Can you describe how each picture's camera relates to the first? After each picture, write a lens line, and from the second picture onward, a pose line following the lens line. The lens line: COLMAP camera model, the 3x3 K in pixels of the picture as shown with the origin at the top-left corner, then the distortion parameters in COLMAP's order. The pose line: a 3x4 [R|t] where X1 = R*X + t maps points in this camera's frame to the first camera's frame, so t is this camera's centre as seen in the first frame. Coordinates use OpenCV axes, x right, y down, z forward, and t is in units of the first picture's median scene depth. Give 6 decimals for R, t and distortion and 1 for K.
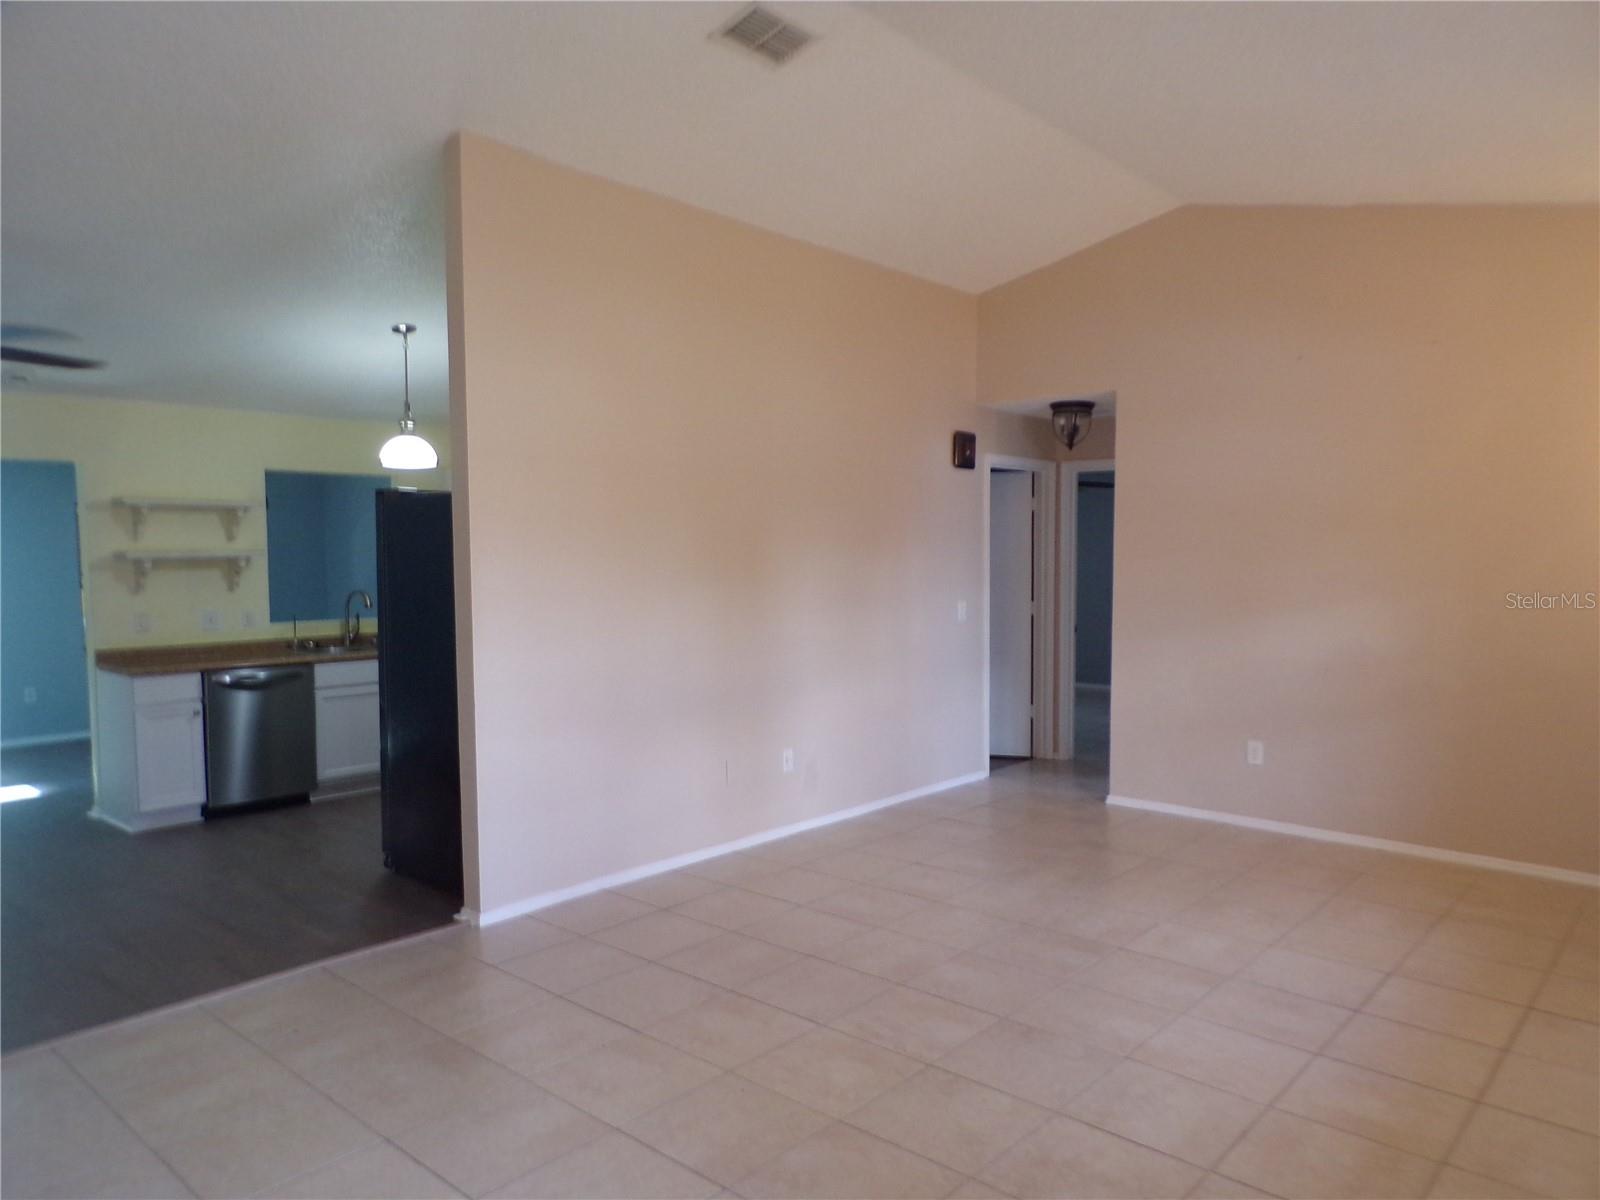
lens RADIAL K [[1106.7, 0, 800.0], [0, 1106.7, 600.0], [0, 0, 1]] dist [0.010449, -0.000650]
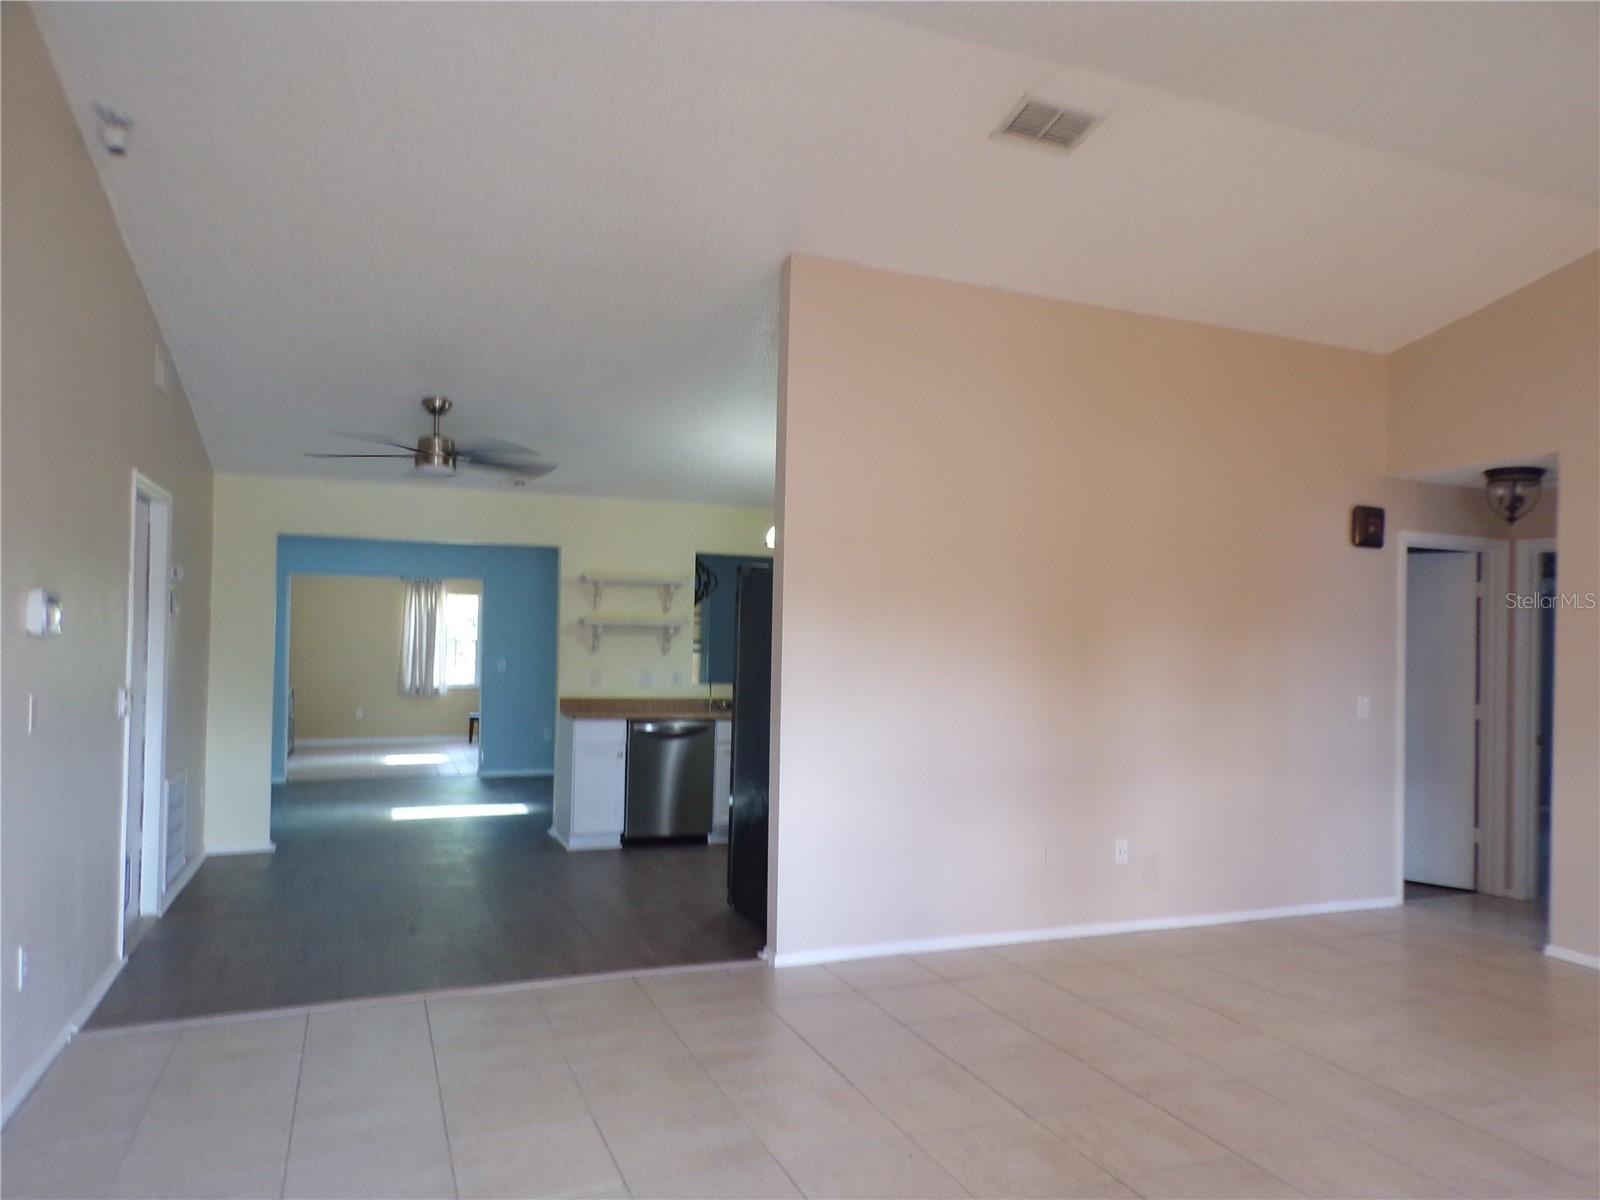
lens RADIAL K [[1106.7, 0, 800.0], [0, 1106.7, 600.0], [0, 0, 1]] dist [0.010449, -0.000650]
pose [[0.898187, 0.015403, -0.439343, 0.134383], [-0.050479, 0.996389, -0.068266, 0.007391], [0.436705, 0.083493, 0.895722, 0.008509]]
